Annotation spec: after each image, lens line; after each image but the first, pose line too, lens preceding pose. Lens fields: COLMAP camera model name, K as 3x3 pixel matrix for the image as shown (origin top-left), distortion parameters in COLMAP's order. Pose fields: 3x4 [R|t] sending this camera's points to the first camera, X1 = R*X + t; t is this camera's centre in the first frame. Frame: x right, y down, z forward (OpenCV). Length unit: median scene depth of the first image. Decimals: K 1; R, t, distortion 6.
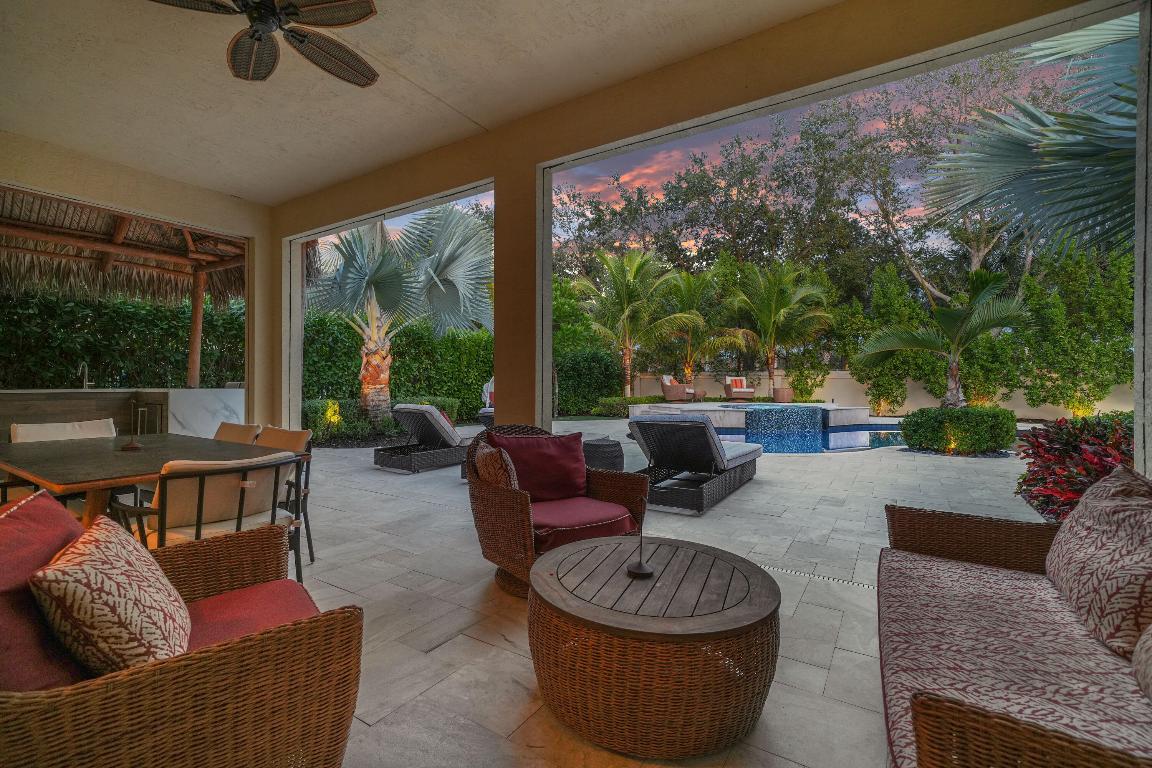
lens RADIAL K [[515.0, 0, 568.0], [0, 515.0, 372.8], [0, 0, 1]] dist [0.004642, -0.000295]
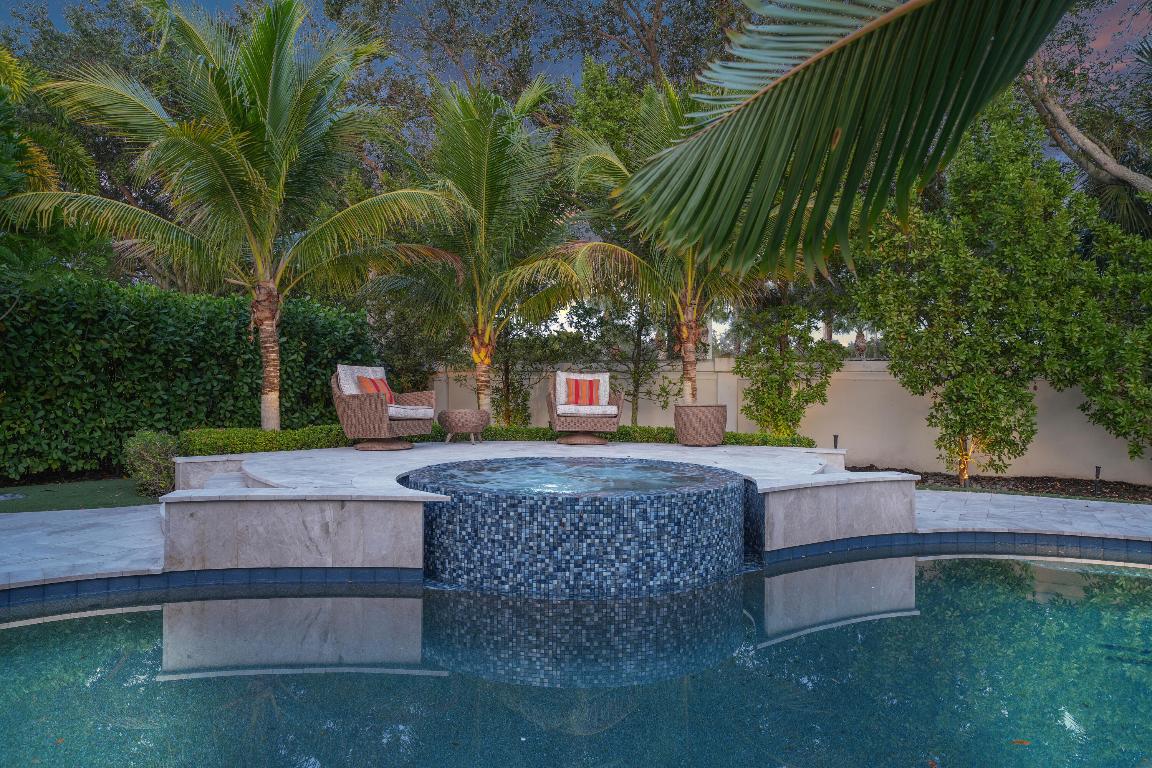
lens RADIAL K [[757.5, 0, 577.1], [0, 757.5, 380.1], [0, 0, 1]] dist [0.020541, 0.002434]
pose [[0.998624, 0.008175, 0.051794, 0.296750], [-0.008697, 0.999914, 0.009850, 0.007708], [-0.051709, -0.010287, 0.998609, 0.466183]]
